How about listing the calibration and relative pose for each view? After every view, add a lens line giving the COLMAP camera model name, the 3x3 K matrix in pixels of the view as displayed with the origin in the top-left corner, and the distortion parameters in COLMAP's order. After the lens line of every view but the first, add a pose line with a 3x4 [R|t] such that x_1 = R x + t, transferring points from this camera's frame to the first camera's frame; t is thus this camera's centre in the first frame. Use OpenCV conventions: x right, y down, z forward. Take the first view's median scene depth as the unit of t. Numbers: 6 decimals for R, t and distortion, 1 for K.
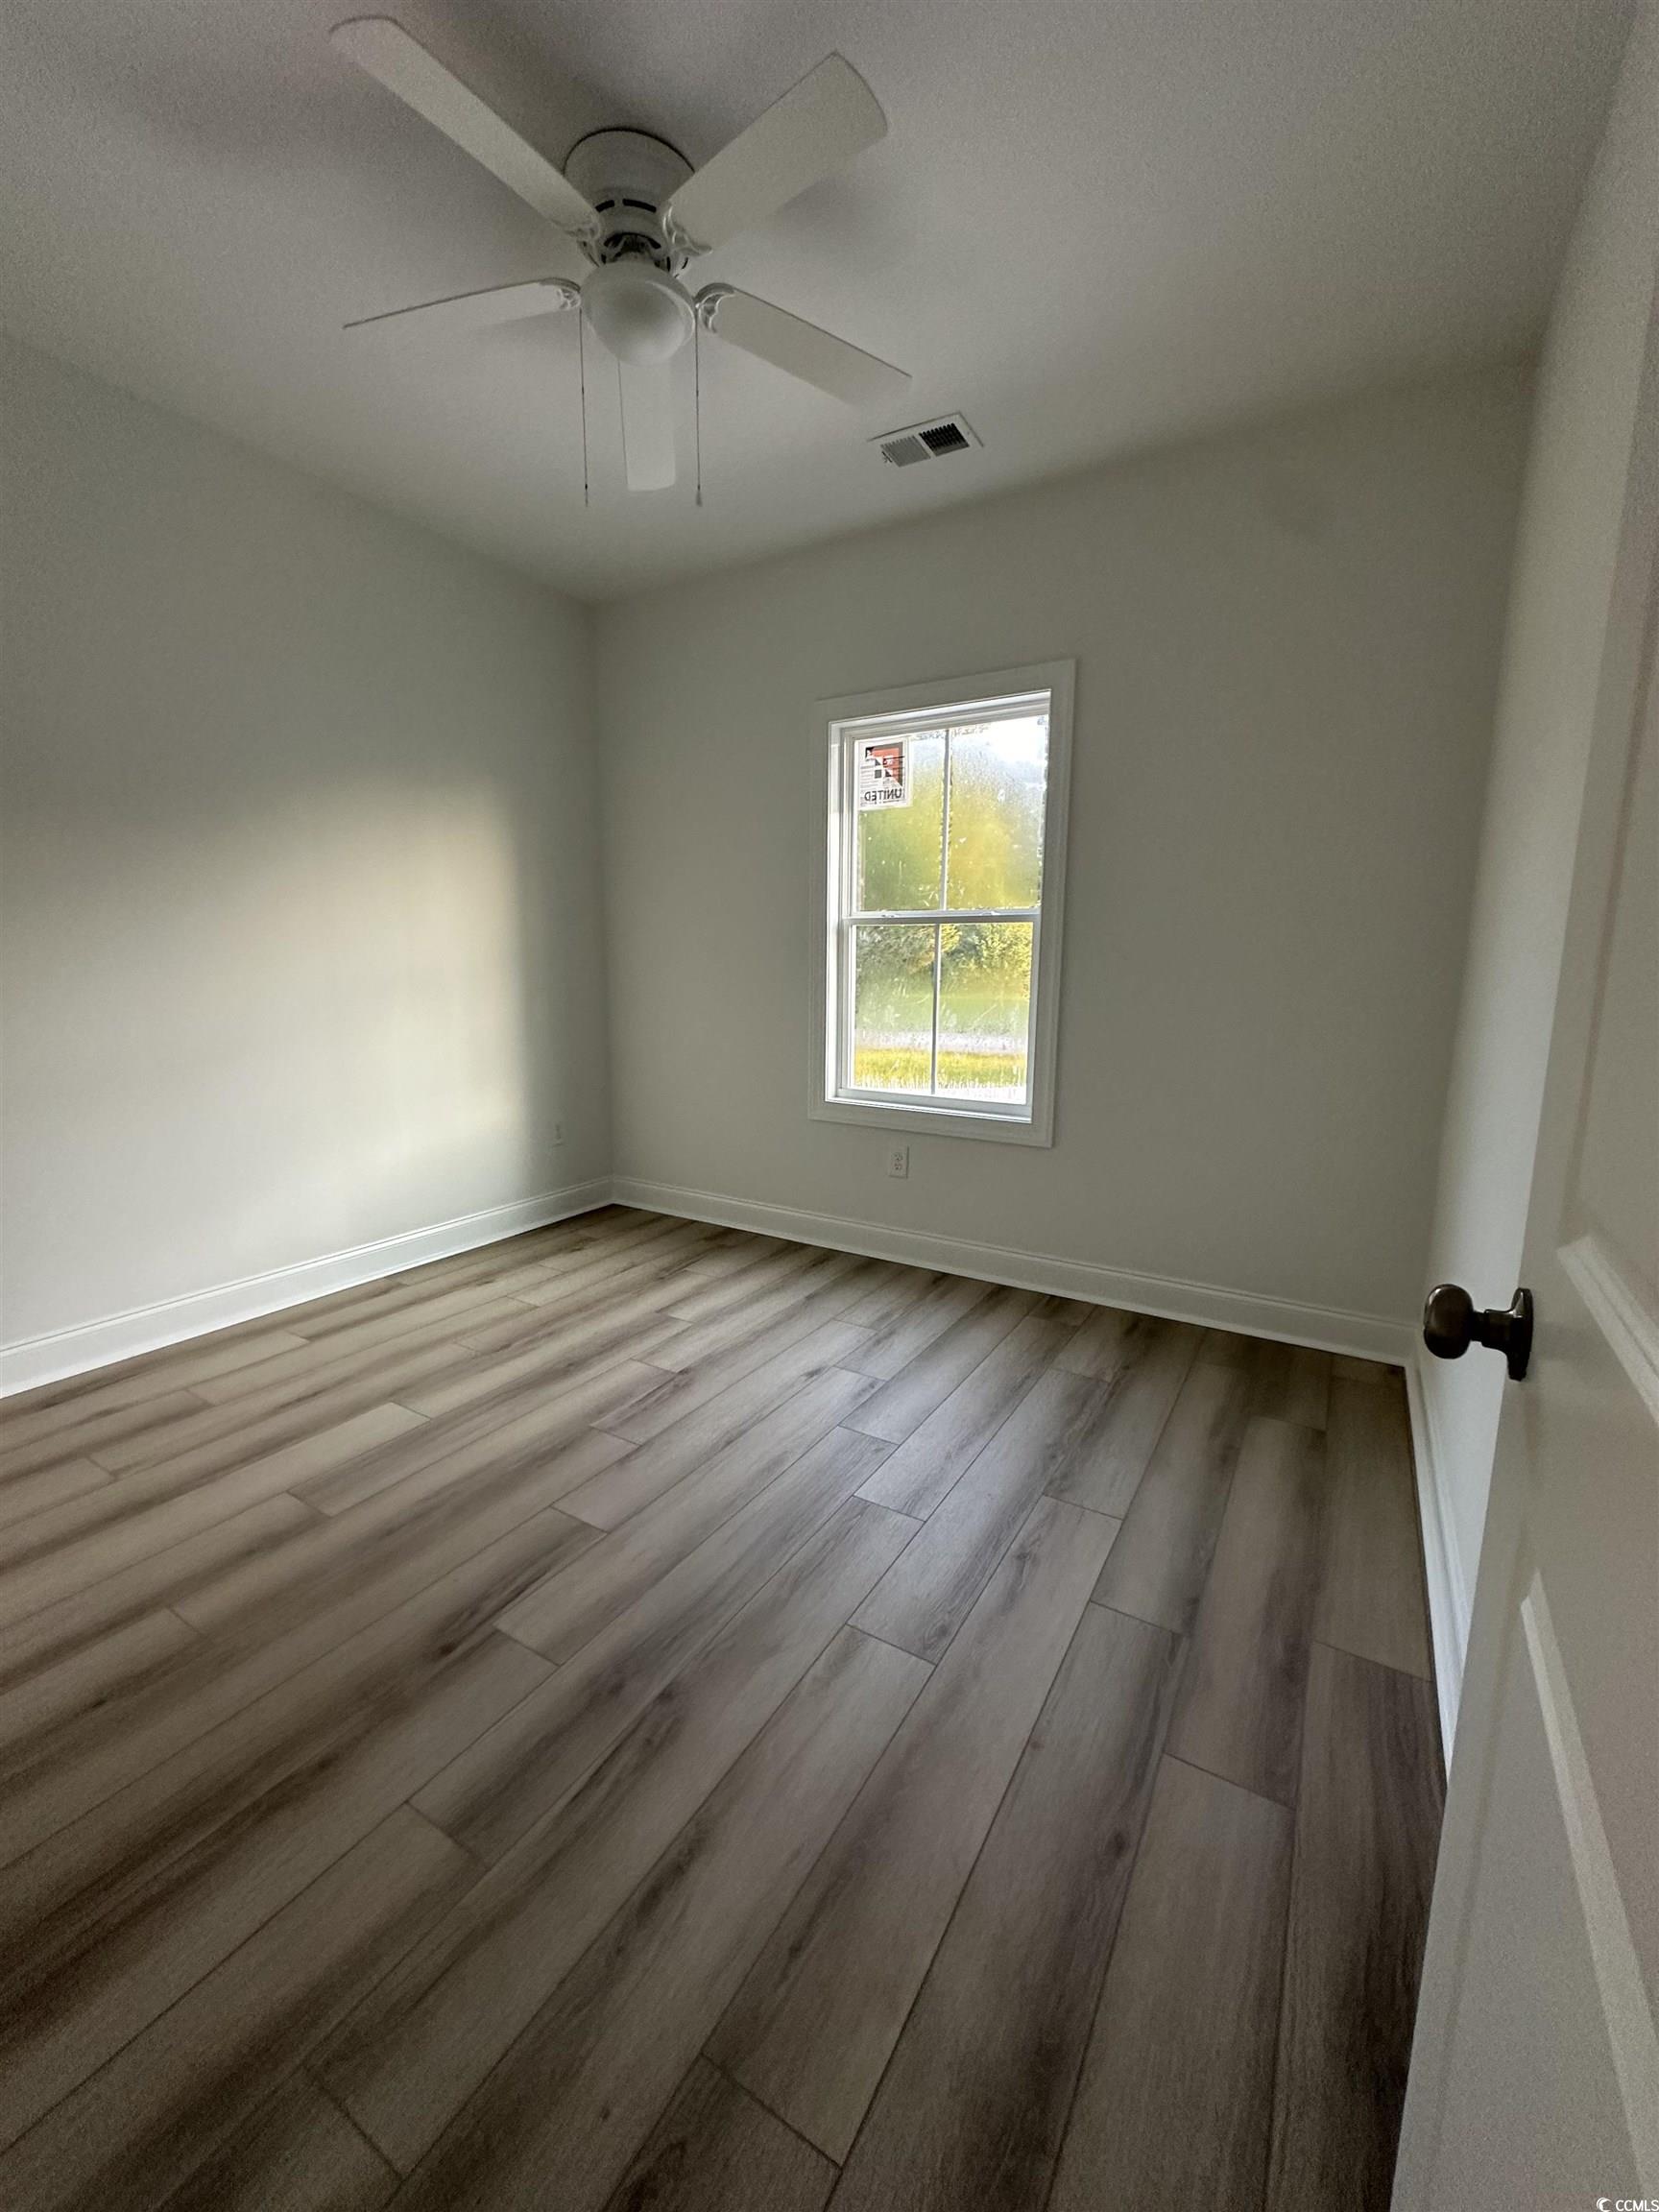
lens RADIAL K [[885.0, 0, 829.5], [0, 885.0, 1106.0], [0, 0, 1]] dist [0.024000, -0.000089]
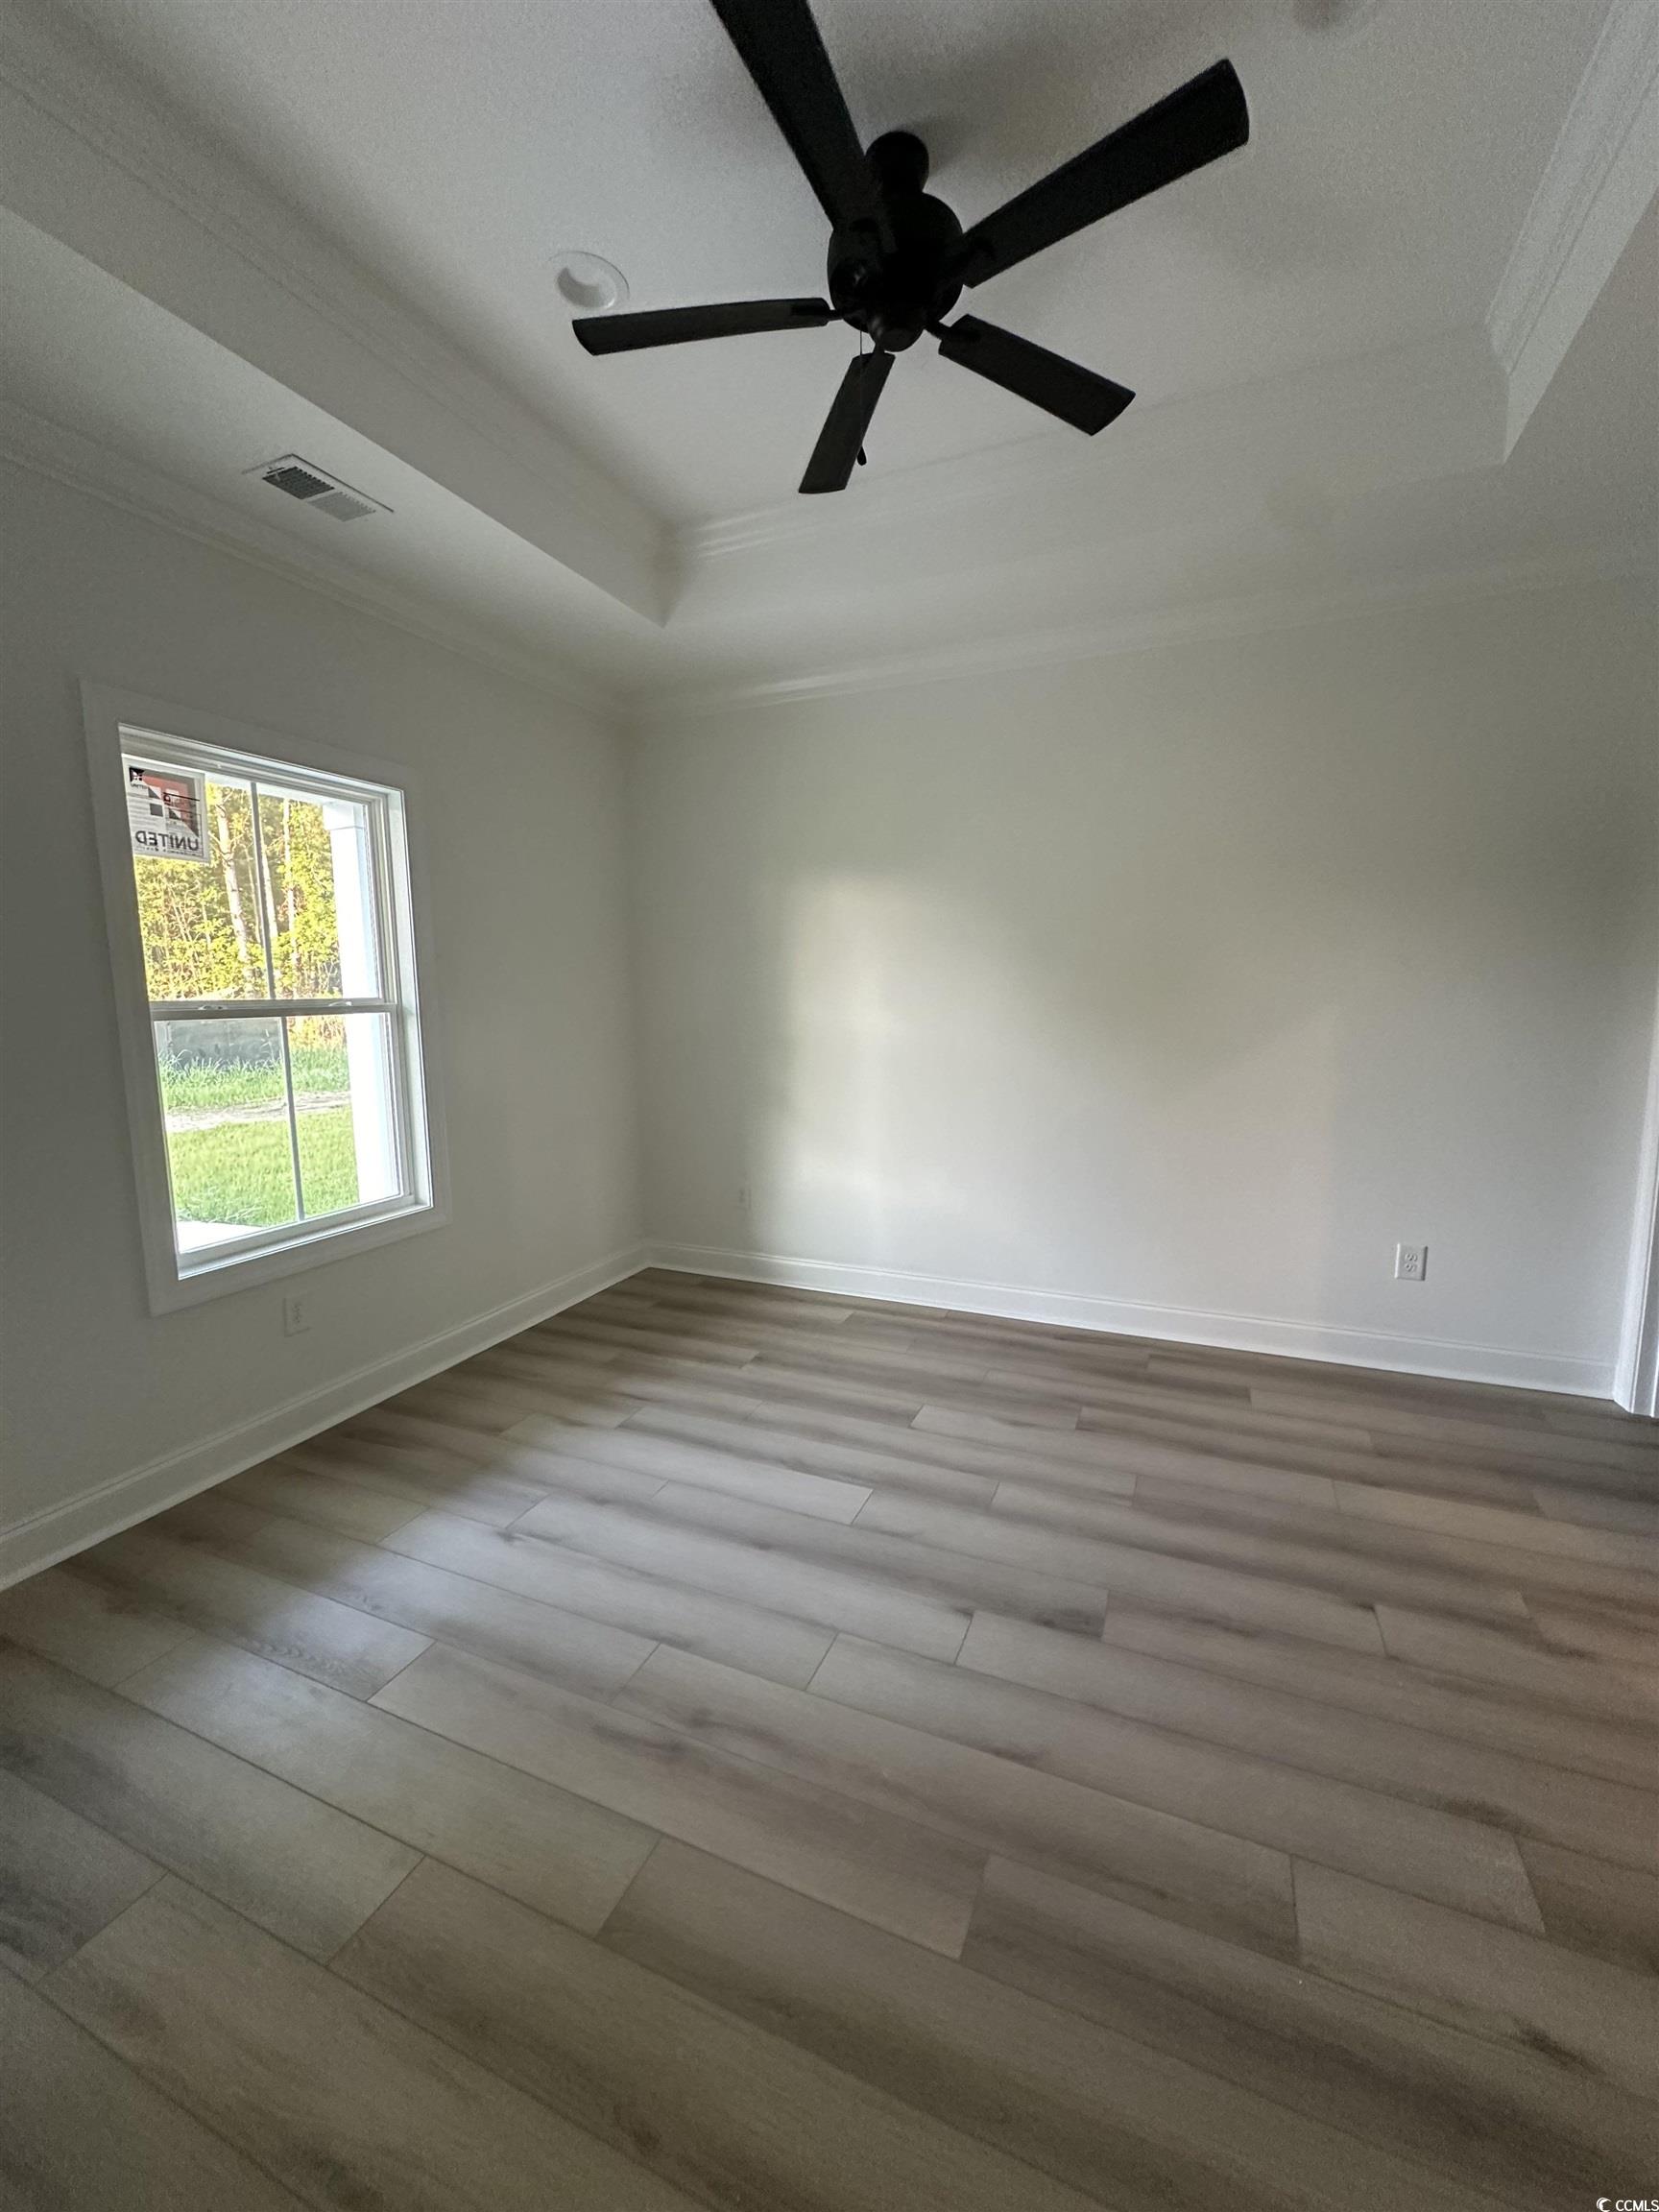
lens RADIAL K [[885.0, 0, 829.5], [0, 885.0, 1106.0], [0, 0, 1]] dist [0.024000, -0.000089]
pose [[-0.134542, -0.131621, 0.982127, -0.761490], [0.177214, 0.971964, 0.154536, -0.158517], [-0.974933, 0.194838, -0.107445, 0.596469]]
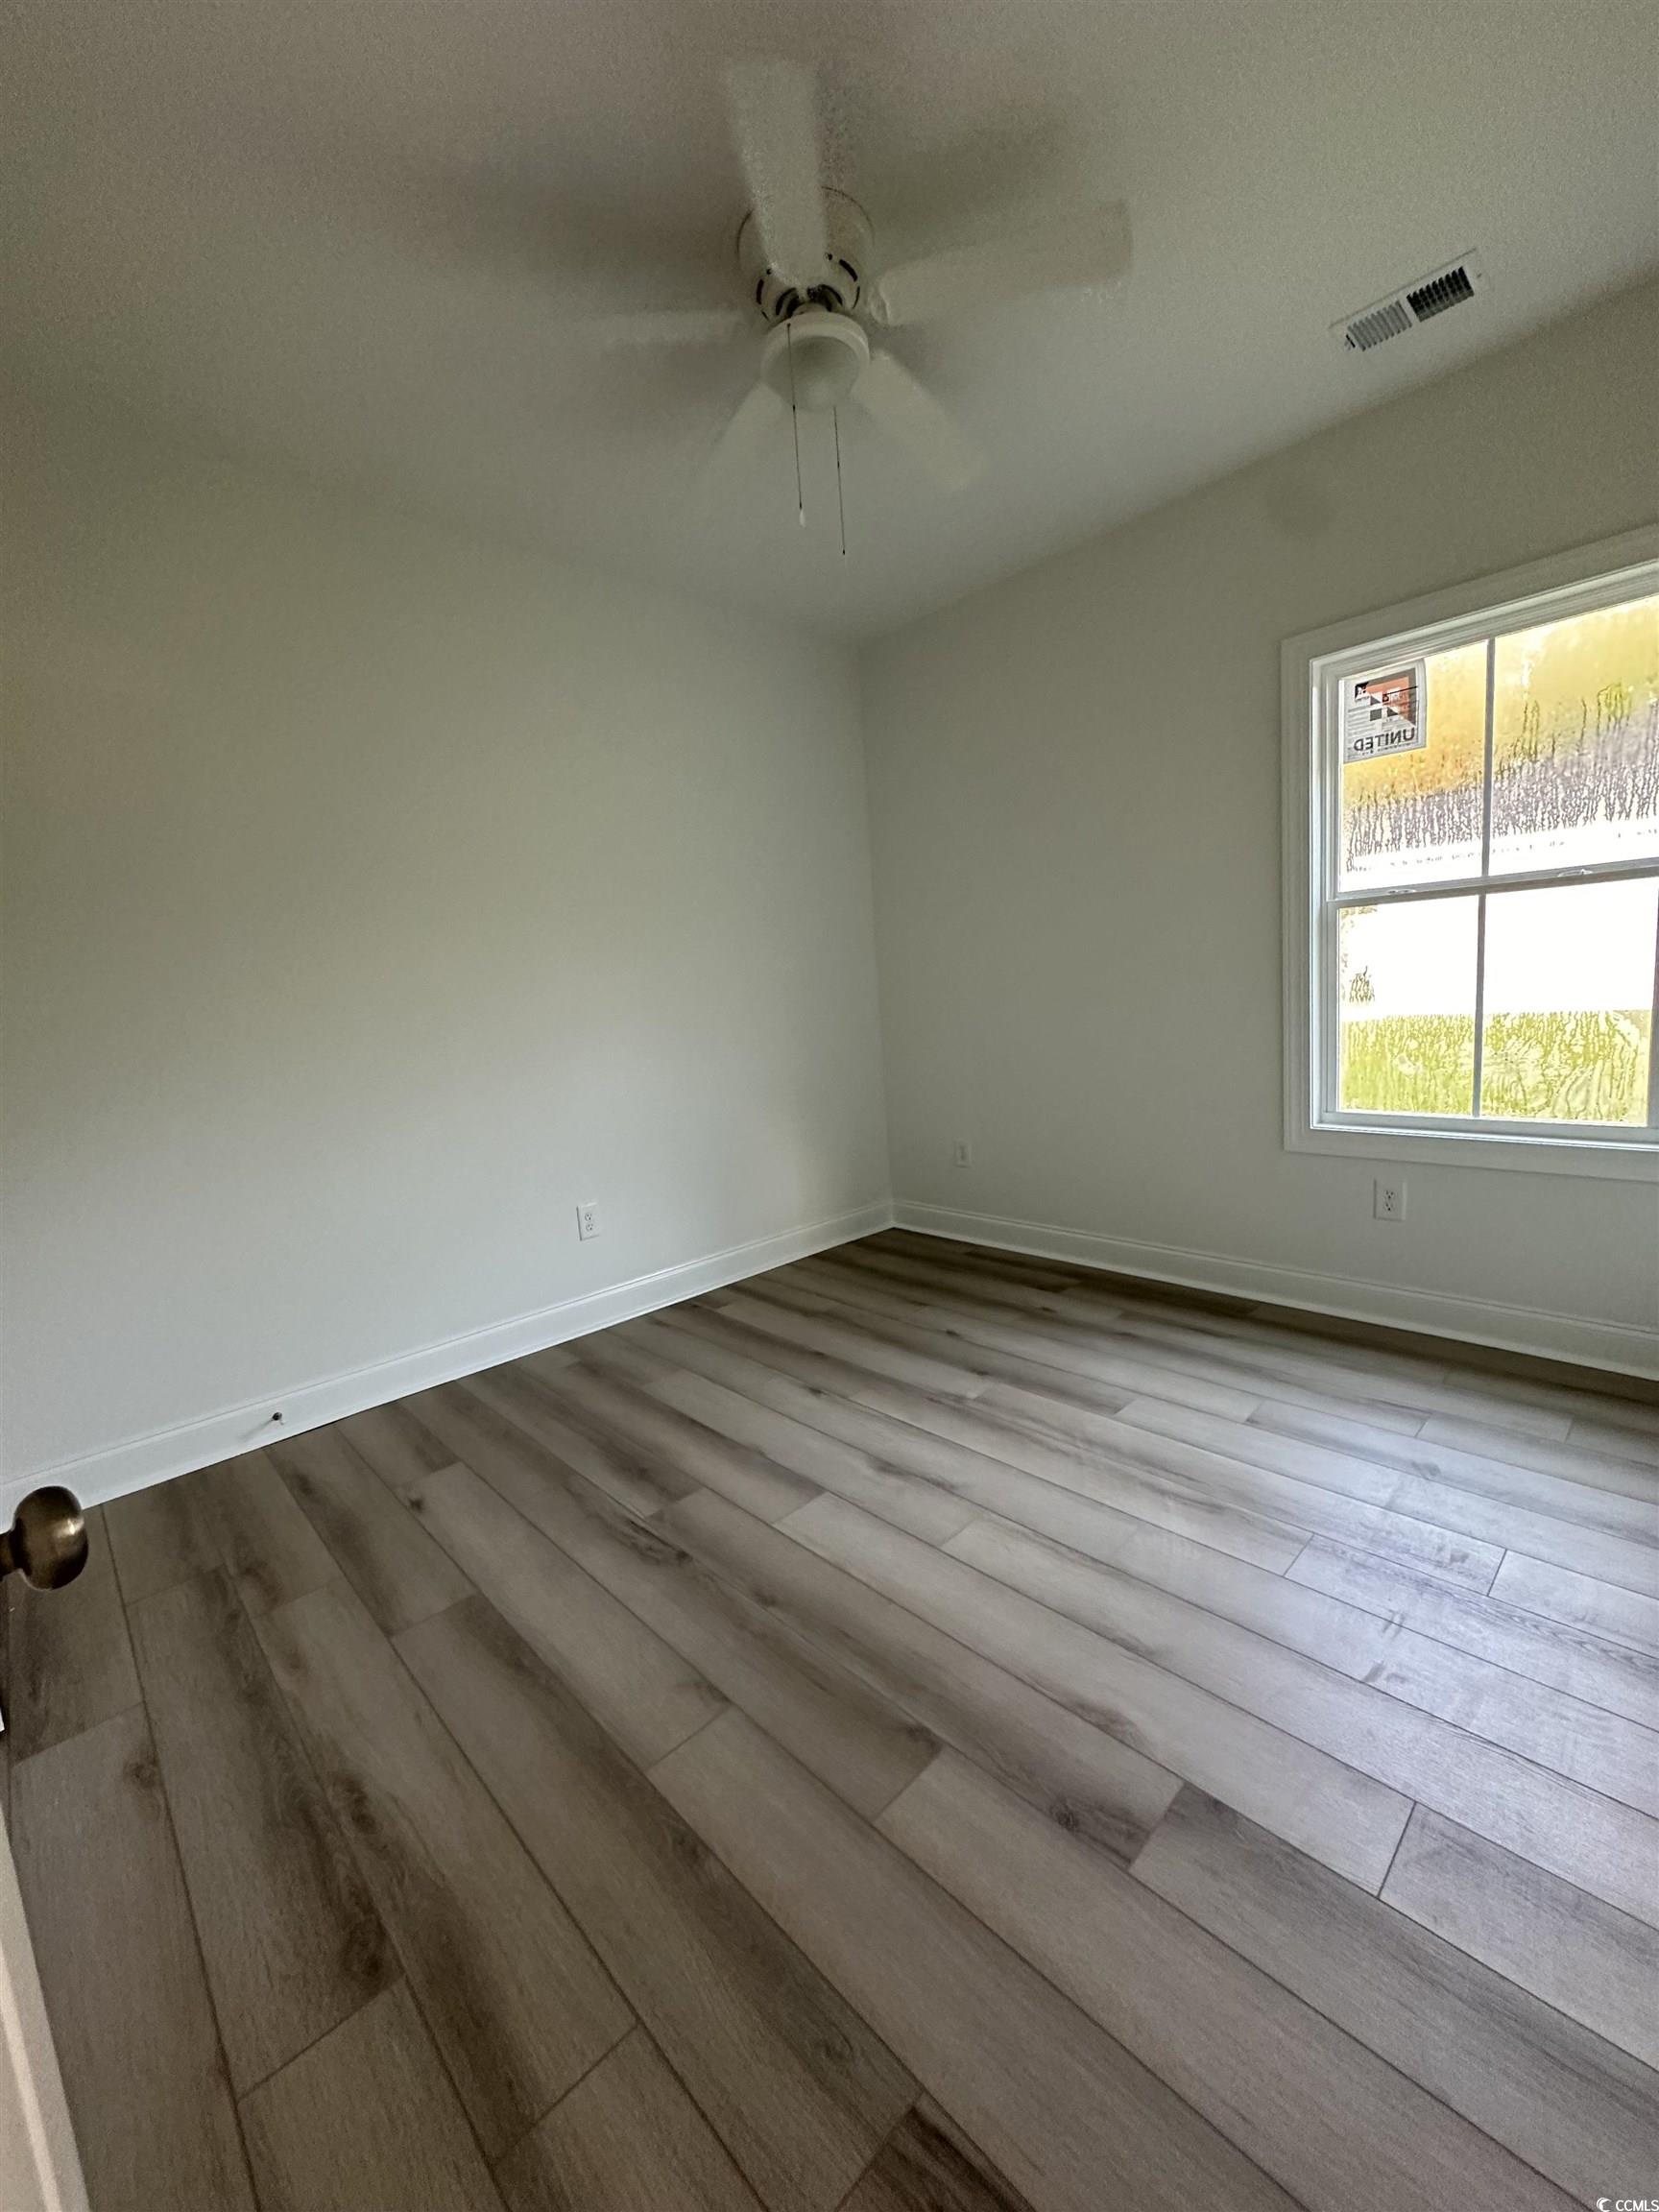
lens RADIAL K [[878.8, 0, 826.1], [0, 878.8, 1101.0], [0, 0, 1]] dist [-0.002637, -0.000257]
pose [[0.959699, -0.035994, -0.278715, -0.210126], [0.028420, 0.999110, -0.031171, -0.019028], [0.279589, 0.021993, 0.959868, 0.119157]]
